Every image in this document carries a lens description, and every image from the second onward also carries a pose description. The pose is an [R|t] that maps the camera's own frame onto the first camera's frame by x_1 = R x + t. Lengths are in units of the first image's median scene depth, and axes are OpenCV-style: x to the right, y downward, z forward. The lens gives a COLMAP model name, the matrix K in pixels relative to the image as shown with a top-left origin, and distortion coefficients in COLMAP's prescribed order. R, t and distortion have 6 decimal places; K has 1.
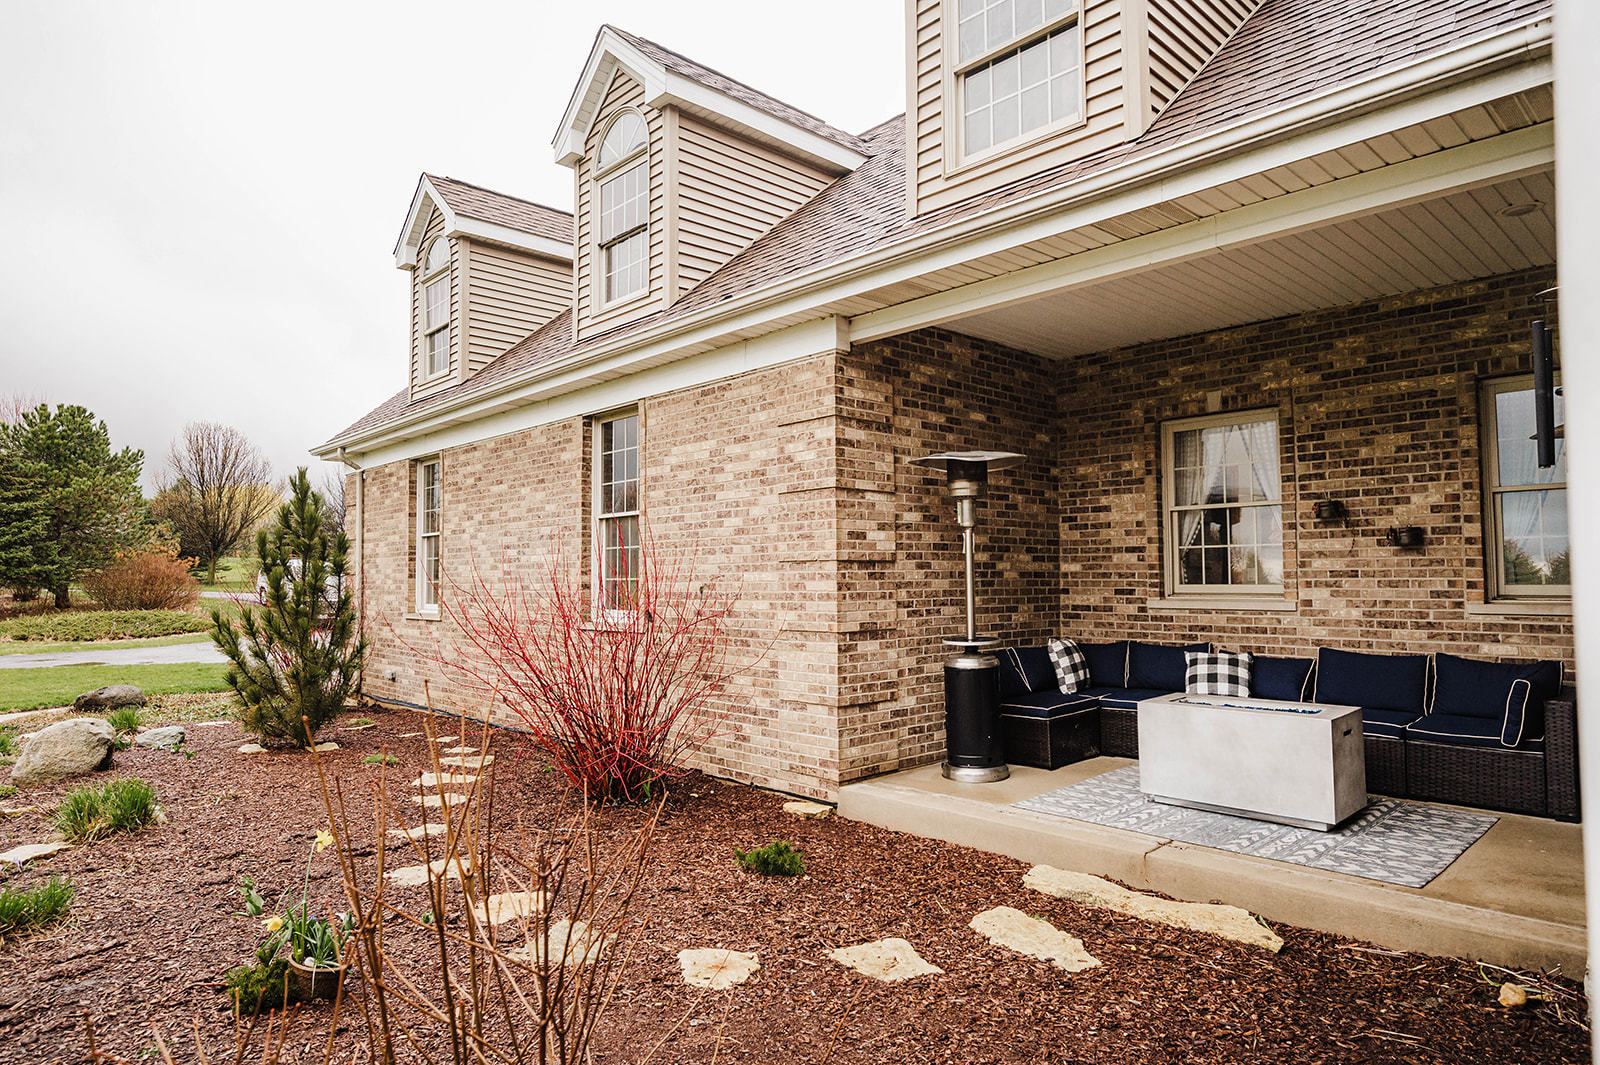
lens RADIAL K [[924.9, 0, 799.9], [0, 924.9, 534.4], [0, 0, 1]] dist [-0.002083, -0.001879]
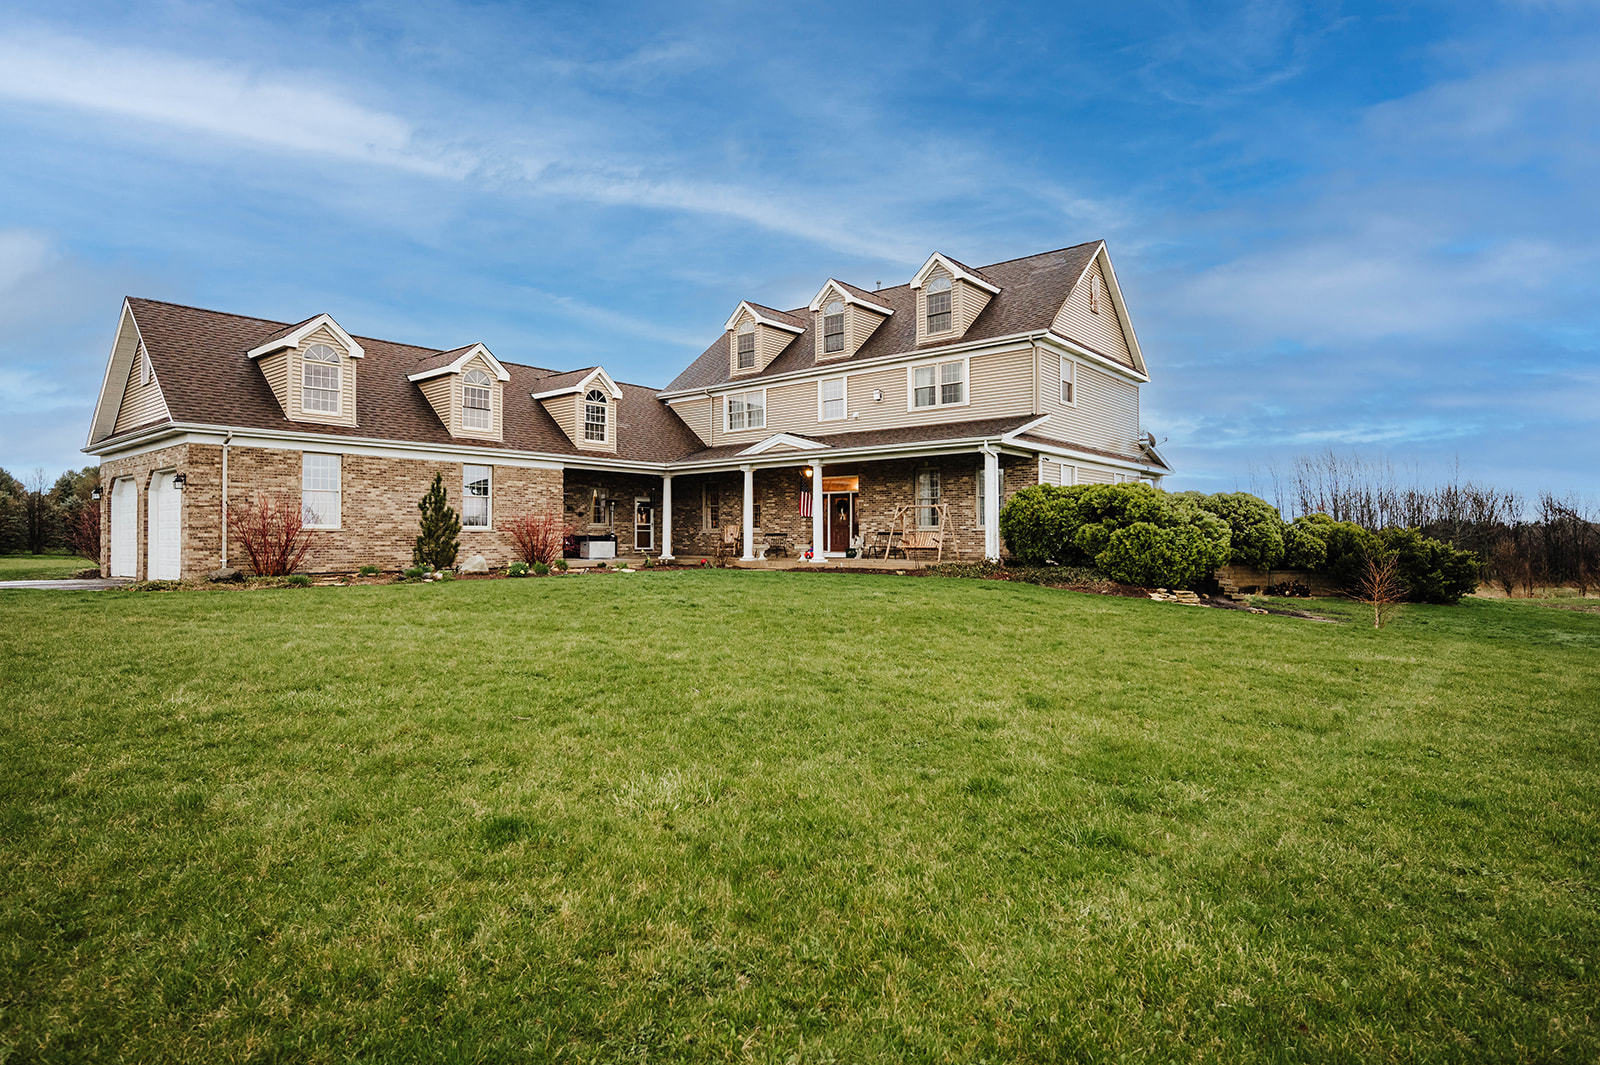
lens RADIAL K [[865.6, 0, 797.7], [0, 865.6, 536.3], [0, 0, 1]] dist [-0.001193, -0.000861]
pose [[-0.115861, 0.012854, 0.993182, -4.278198], [-0.042591, 0.998932, -0.017896, 0.160761], [-0.992352, -0.044374, -0.115190, 0.299054]]
